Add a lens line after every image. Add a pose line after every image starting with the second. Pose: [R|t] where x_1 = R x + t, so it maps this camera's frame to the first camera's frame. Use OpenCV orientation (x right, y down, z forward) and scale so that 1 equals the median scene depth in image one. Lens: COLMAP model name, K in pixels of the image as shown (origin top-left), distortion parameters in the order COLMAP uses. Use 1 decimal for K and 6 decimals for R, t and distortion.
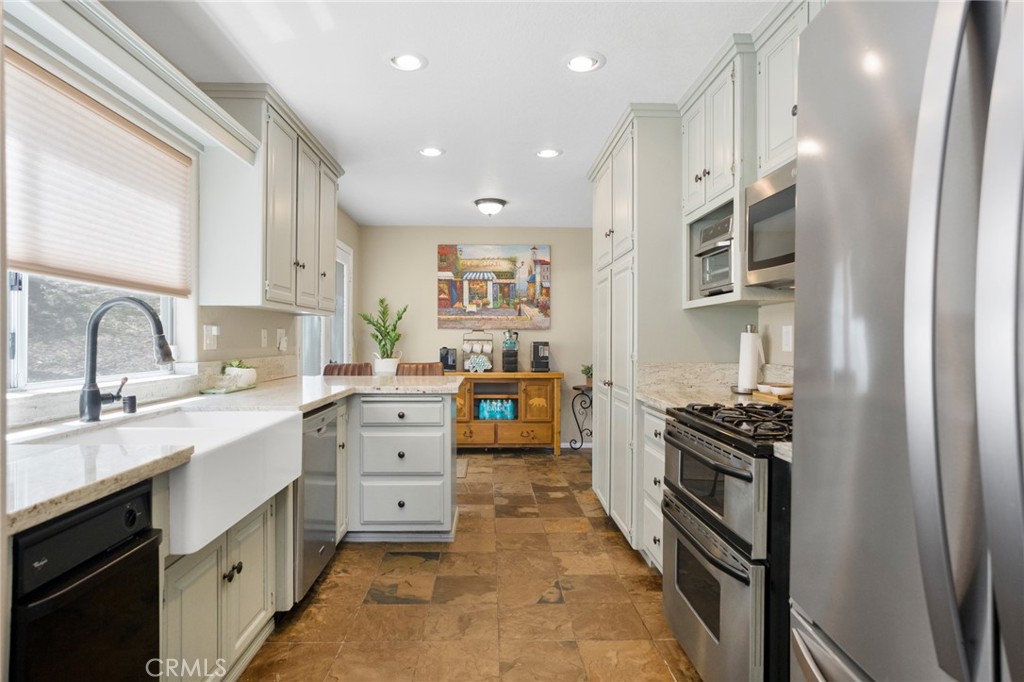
lens RADIAL K [[564.9, 0, 511.6], [0, 564.9, 334.4], [0, 0, 1]] dist [-0.001164, -0.000080]
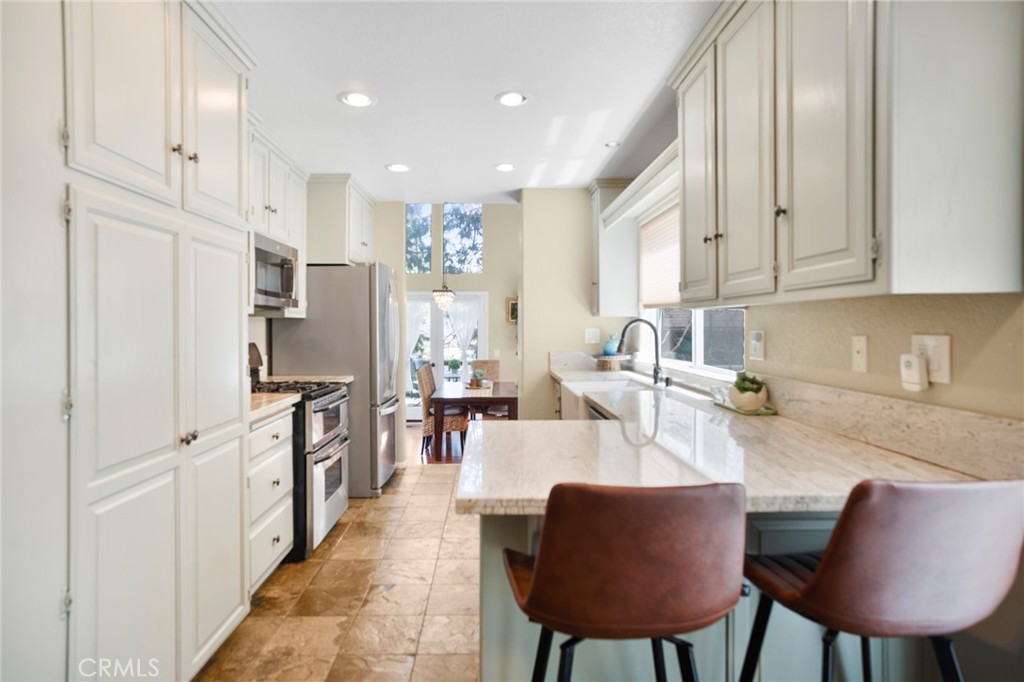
lens RADIAL K [[564.9, 0, 511.0], [0, 564.9, 340.1], [0, 0, 1]] dist [-0.001164, -0.000080]
pose [[-0.999993, 0.000397, -0.003671, -0.158012], [0.000376, 0.999984, 0.005720, -0.005274], [0.003674, 0.005719, -0.999977, 1.902136]]
